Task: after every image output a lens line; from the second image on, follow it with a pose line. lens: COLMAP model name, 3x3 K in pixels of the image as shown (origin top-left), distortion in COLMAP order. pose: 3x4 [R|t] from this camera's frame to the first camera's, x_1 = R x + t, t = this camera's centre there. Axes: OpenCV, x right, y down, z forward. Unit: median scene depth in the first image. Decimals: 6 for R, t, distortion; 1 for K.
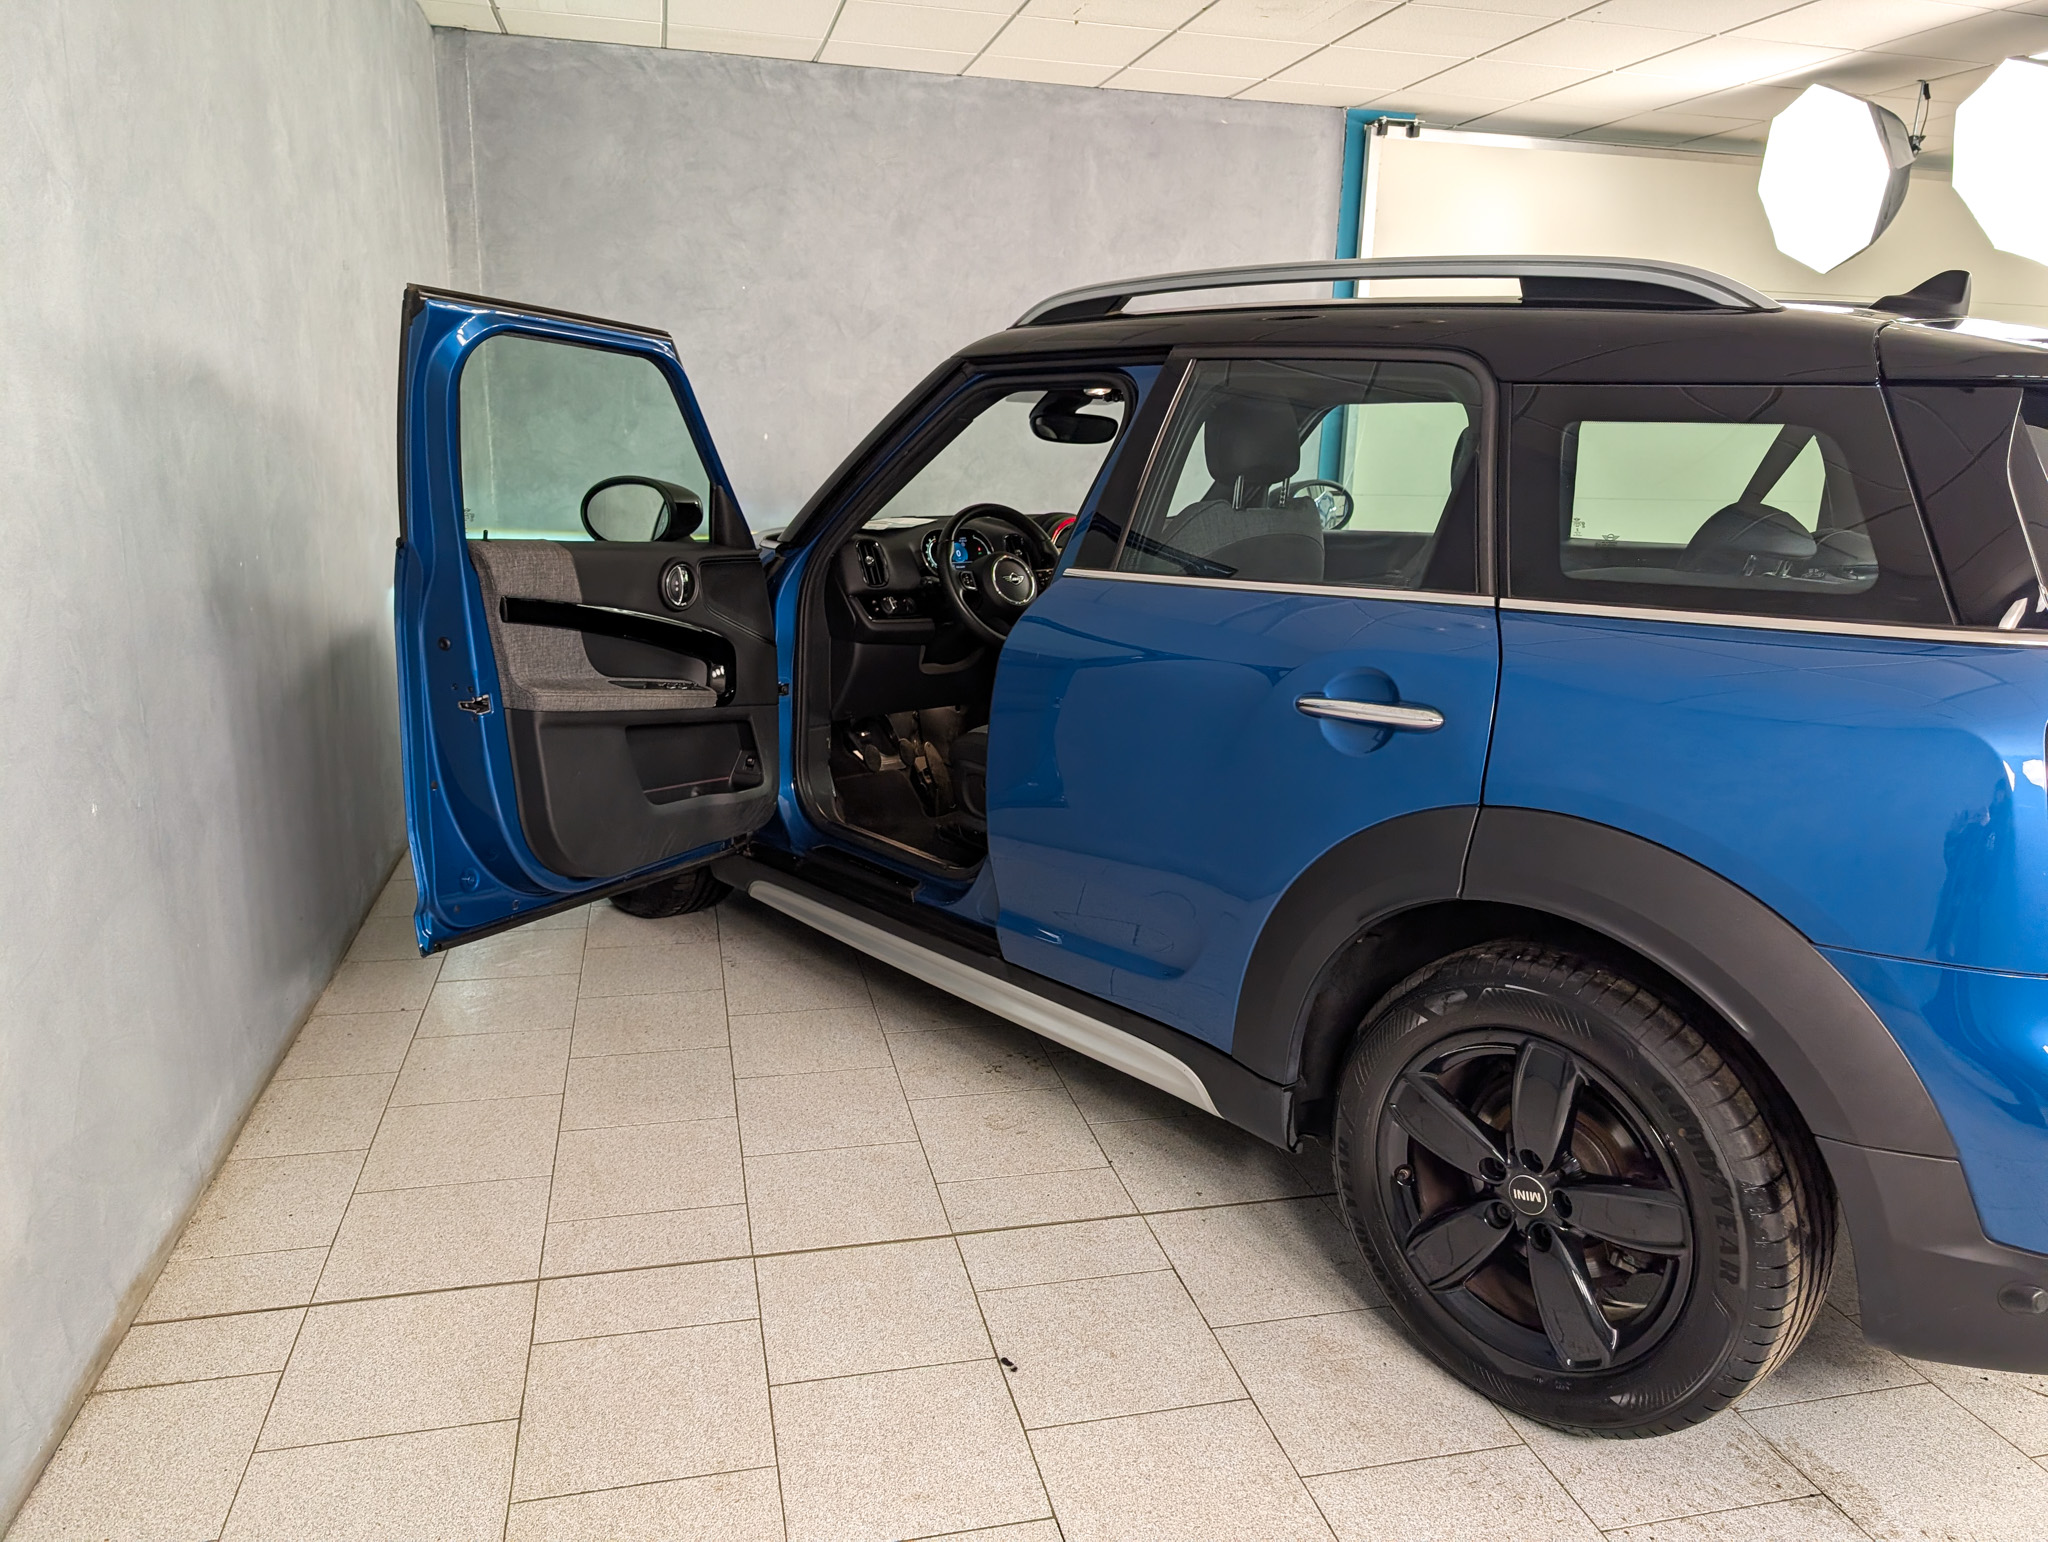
lens RADIAL K [[1443.6, 0, 1024.0], [0, 1443.6, 771.0], [0, 0, 1]] dist [0.006107, 0.001997]
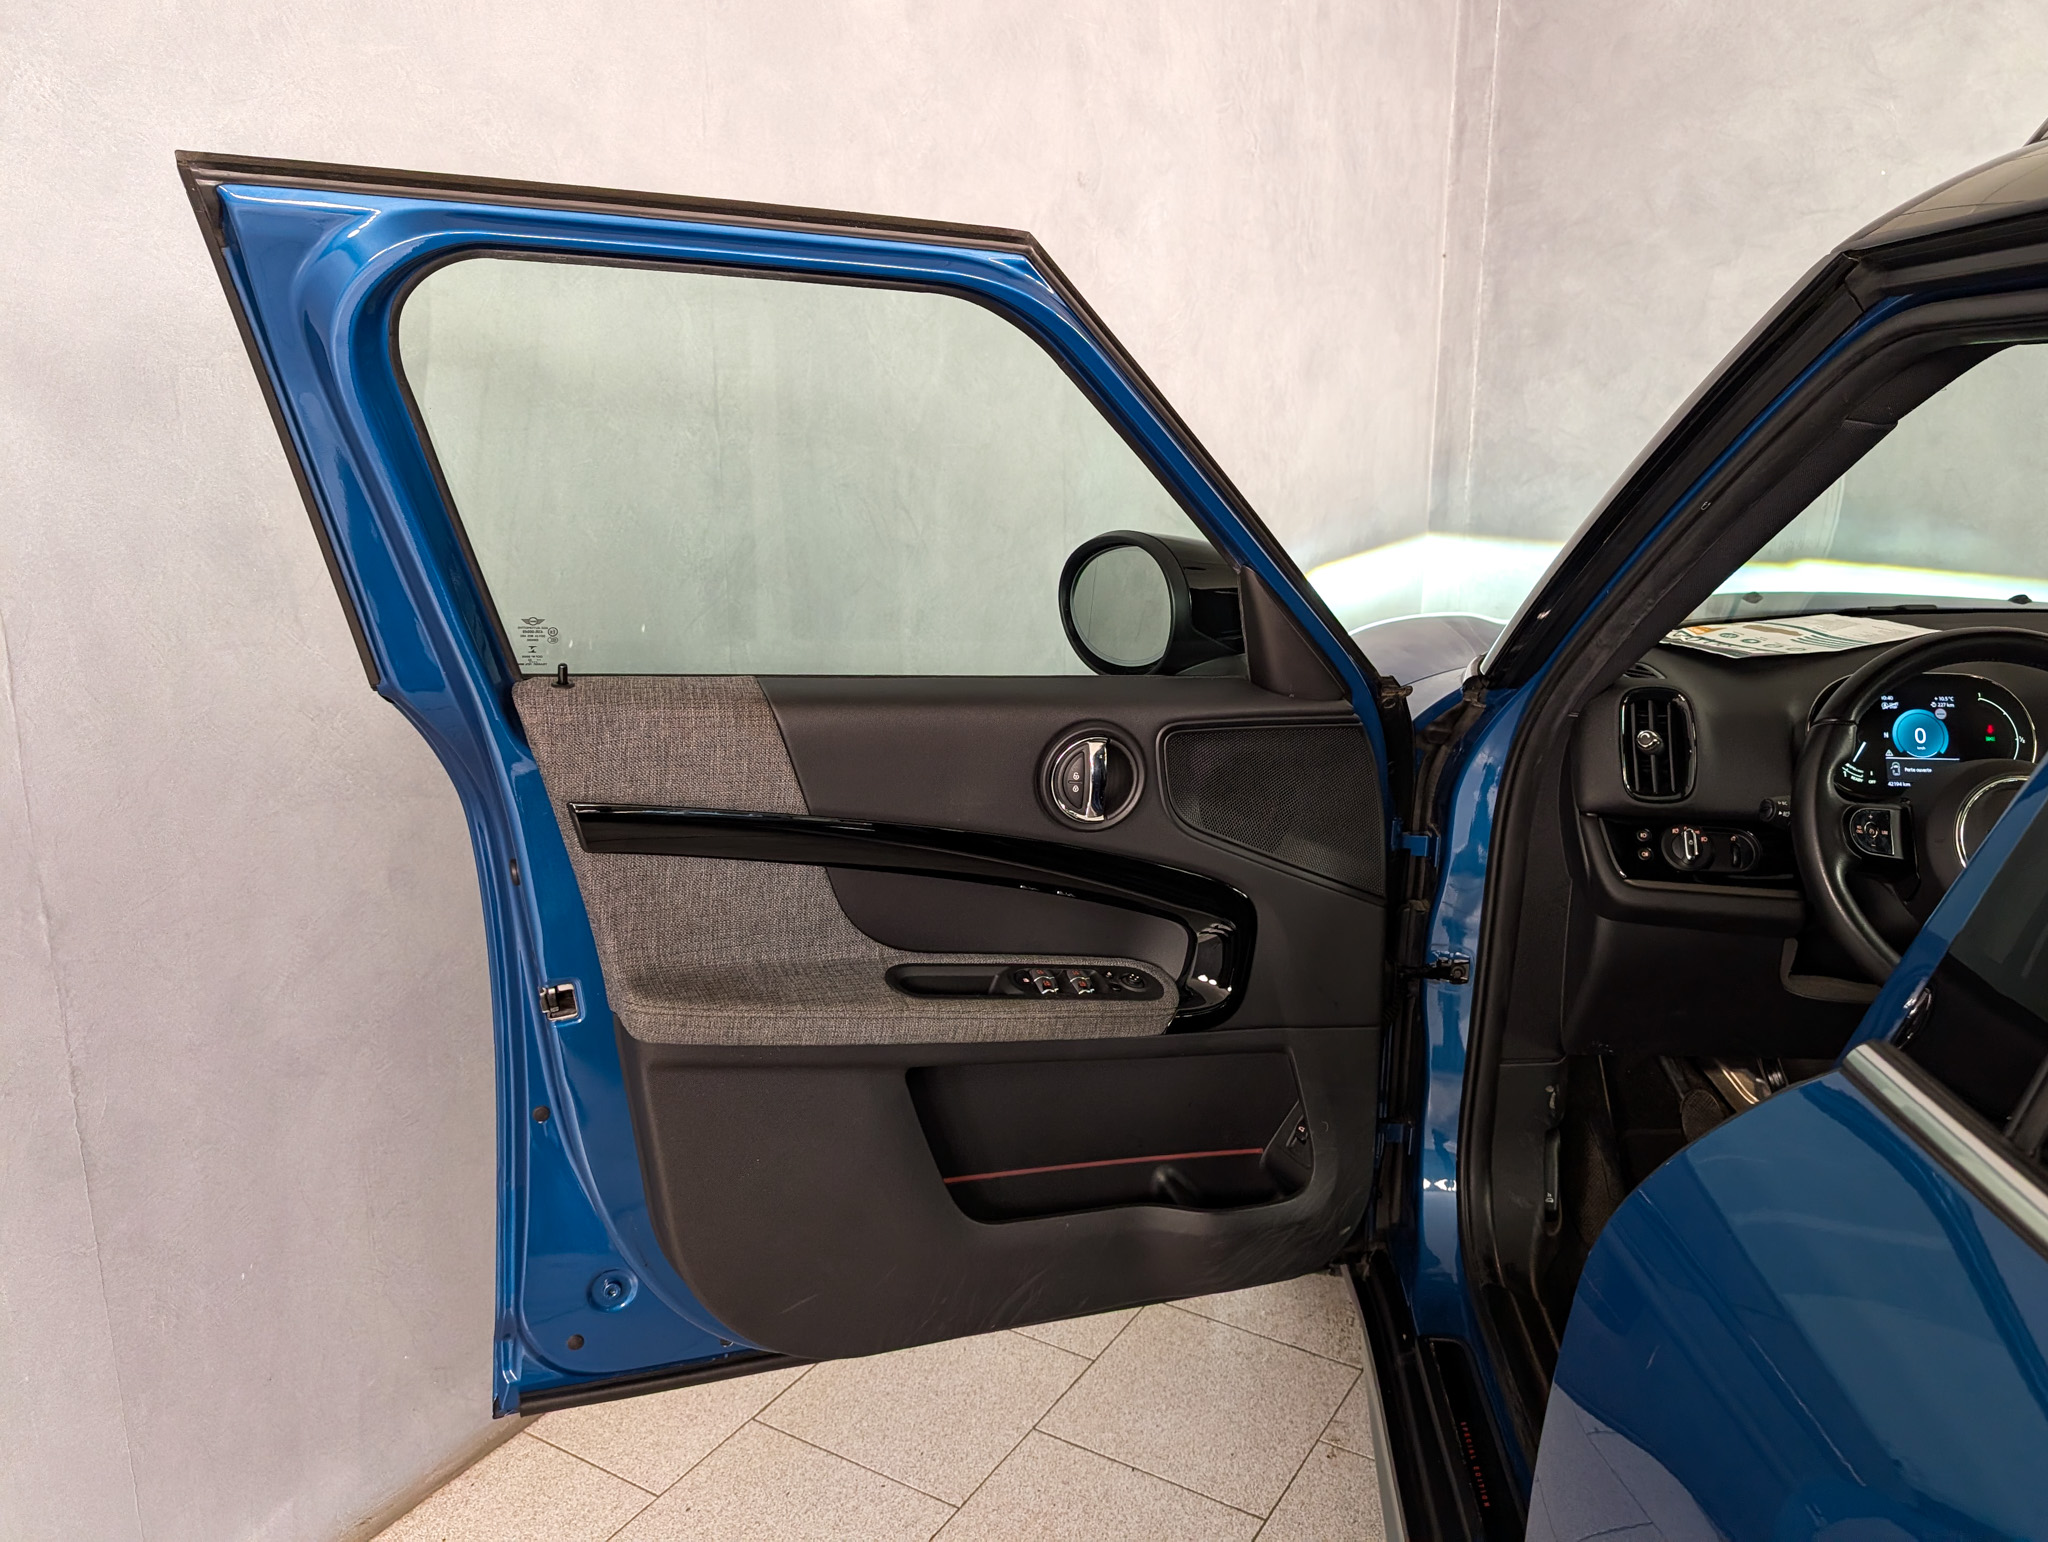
lens RADIAL K [[1629.4, 0, 1025.6], [0, 1629.4, 735.4], [0, 0, 1]] dist [0.008235, -0.000200]
pose [[0.734272, 0.135253, -0.665245, 0.078557], [-0.148064, 0.988267, 0.037500, -0.135101], [0.662512, 0.070964, 0.745683, 0.504849]]
